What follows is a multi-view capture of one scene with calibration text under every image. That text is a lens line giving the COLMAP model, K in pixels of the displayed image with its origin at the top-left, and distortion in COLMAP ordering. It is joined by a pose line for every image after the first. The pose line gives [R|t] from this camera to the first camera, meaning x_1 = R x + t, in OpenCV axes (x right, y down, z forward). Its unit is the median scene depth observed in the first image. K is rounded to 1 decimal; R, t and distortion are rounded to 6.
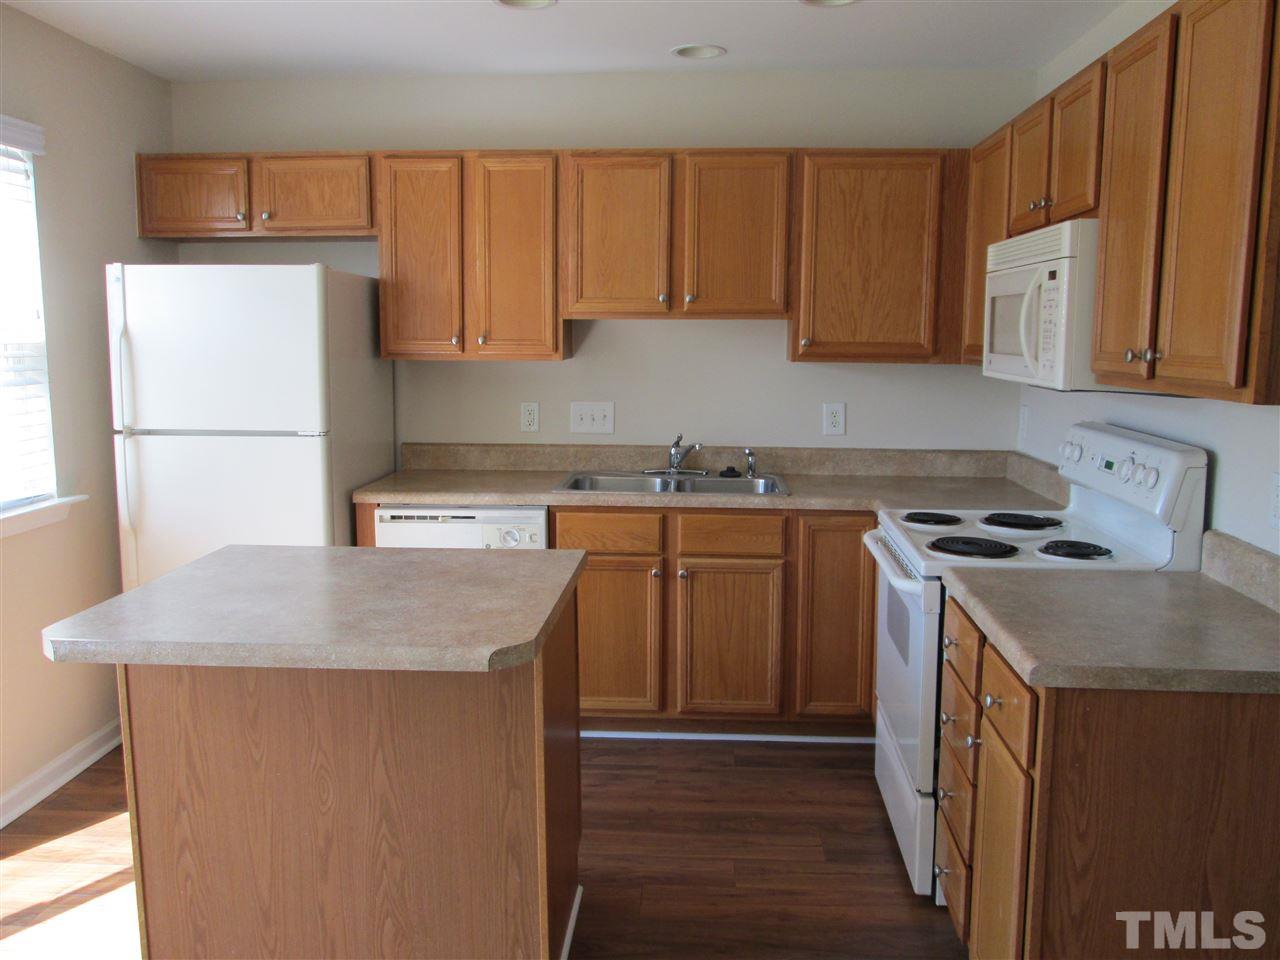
lens RADIAL K [[1074.7, 0, 647.3], [0, 1074.7, 475.5], [0, 0, 1]] dist [-0.021549, 0.014830]
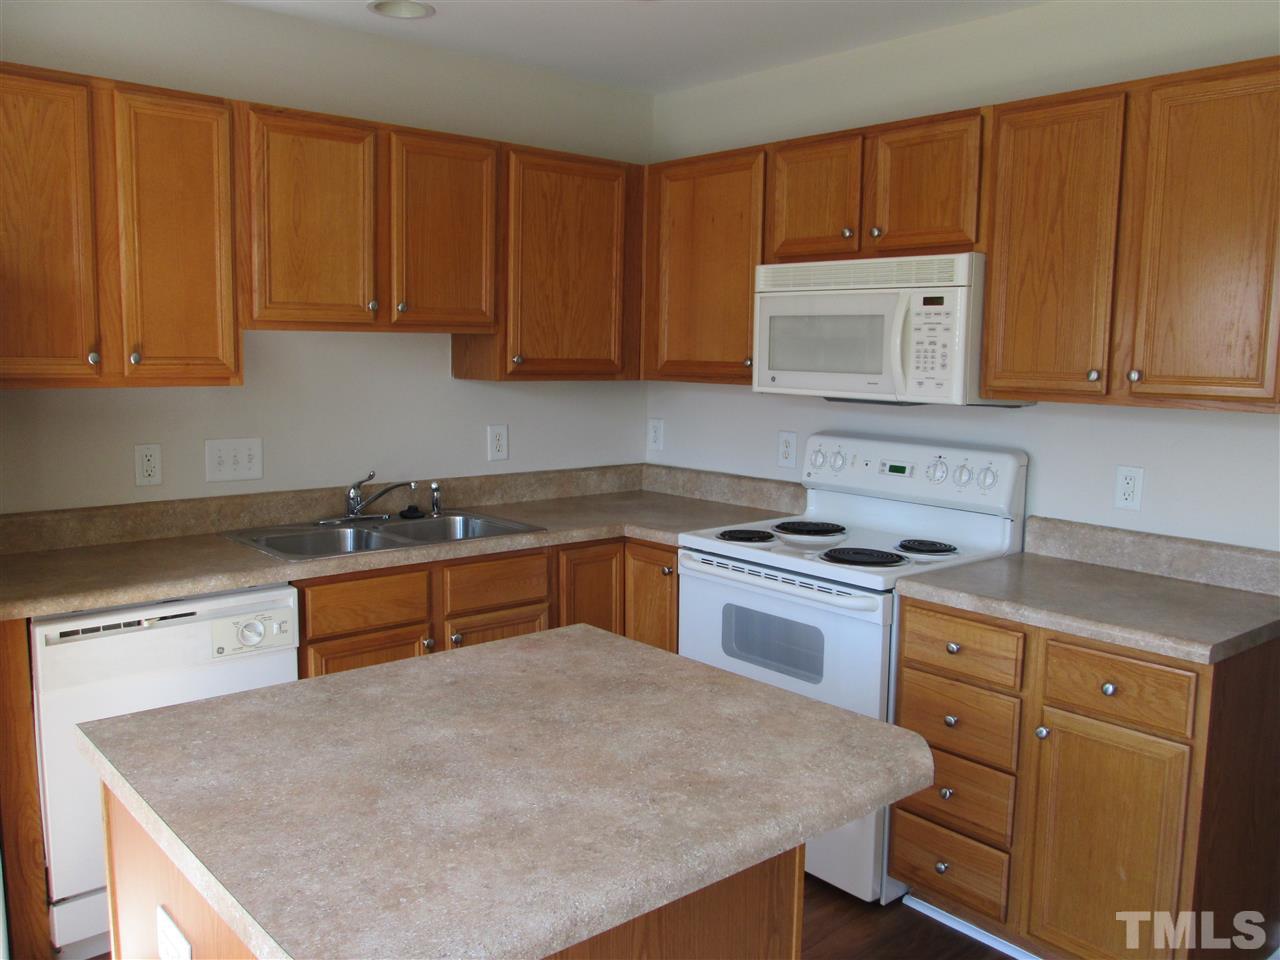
lens RADIAL K [[1074.7, 0, 643.5], [0, 1074.7, 483.4], [0, 0, 1]] dist [-0.021549, 0.014830]
pose [[0.710529, -0.084133, 0.698620, -0.422612], [0.085408, 0.995797, 0.033057, -0.042034], [-0.698466, 0.036180, 0.714728, 0.291827]]
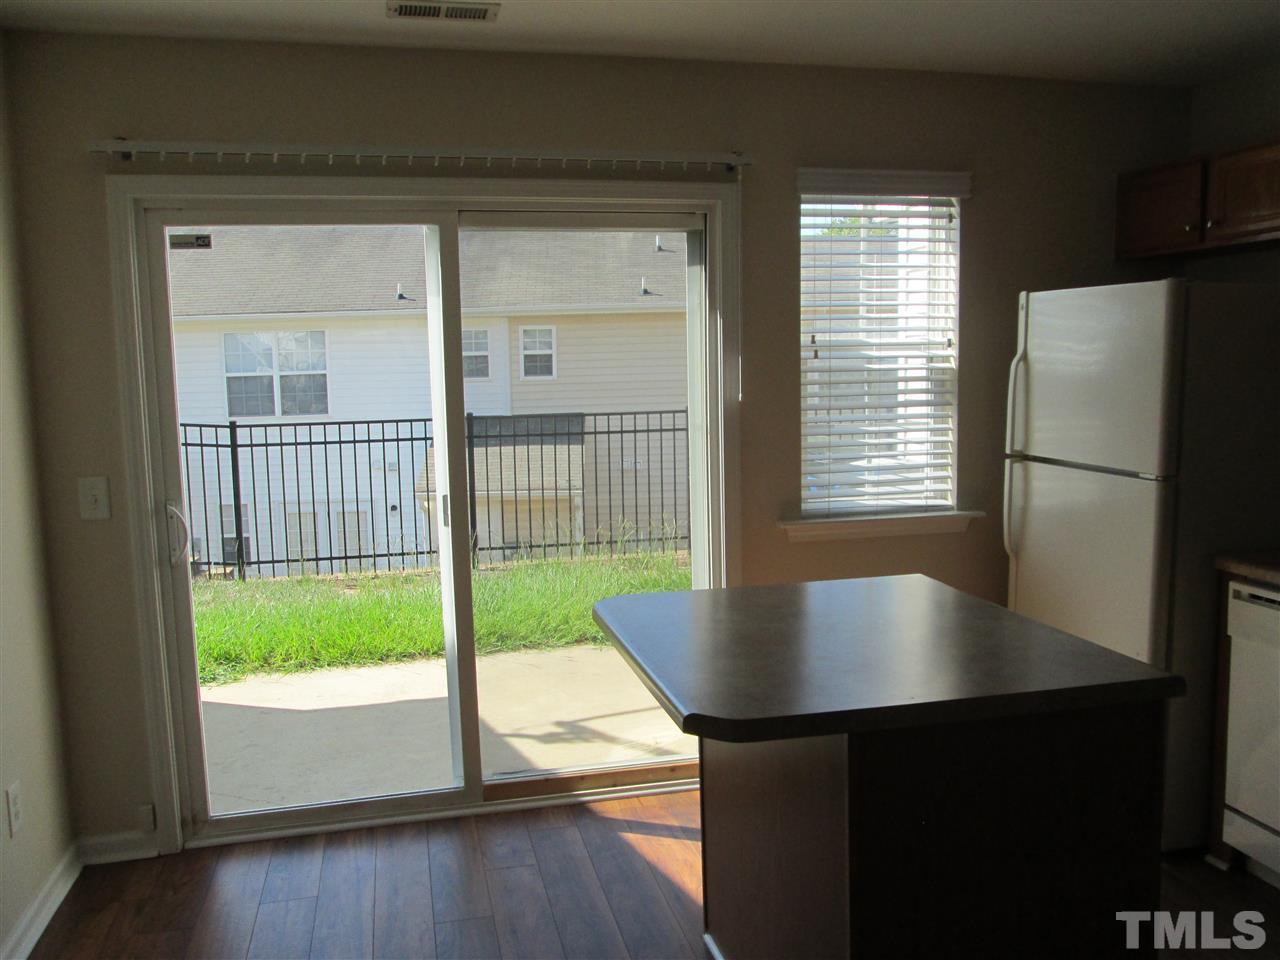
lens RADIAL K [[1074.7, 0, 638.1], [0, 1074.7, 478.6], [0, 0, 1]] dist [-0.021549, 0.014830]
pose [[0.279899, 0.105484, -0.954217, 0.364607], [-0.119657, 0.990028, 0.074344, -0.049000], [0.952543, 0.093370, 0.289730, 0.336276]]
